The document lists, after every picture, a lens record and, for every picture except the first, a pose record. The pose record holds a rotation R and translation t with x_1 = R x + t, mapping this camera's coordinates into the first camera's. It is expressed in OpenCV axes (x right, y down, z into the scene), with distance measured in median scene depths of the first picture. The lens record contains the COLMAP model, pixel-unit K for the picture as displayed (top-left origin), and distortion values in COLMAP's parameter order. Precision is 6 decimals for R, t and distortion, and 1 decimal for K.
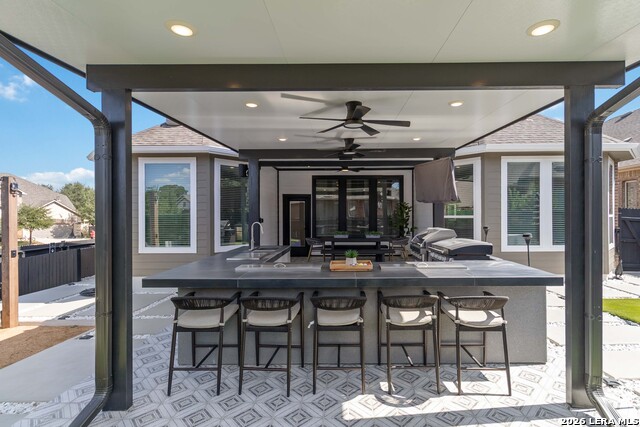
lens RADIAL K [[303.8, 0, 320.0], [0, 303.8, 213.5], [0, 0, 1]] dist [-0.000664, -0.000375]
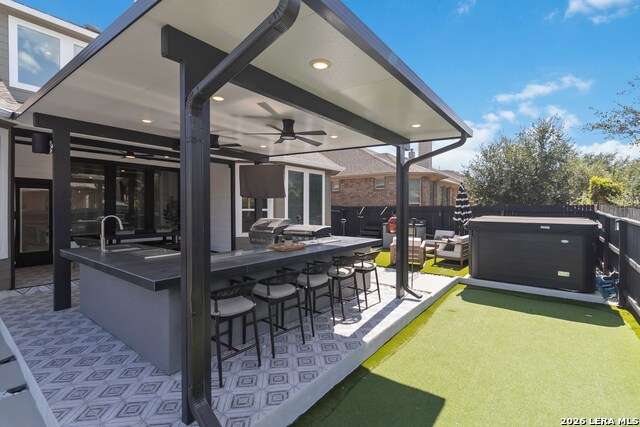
lens RADIAL K [[303.8, 0, 320.0], [0, 303.8, 213.5], [0, 0, 1]] dist [-0.000664, -0.000375]
pose [[0.602306, -0.011843, 0.798177, -0.426107], [-0.005335, 0.999808, 0.018861, 0.001639], [-0.798247, -0.015618, 0.602127, 0.057168]]
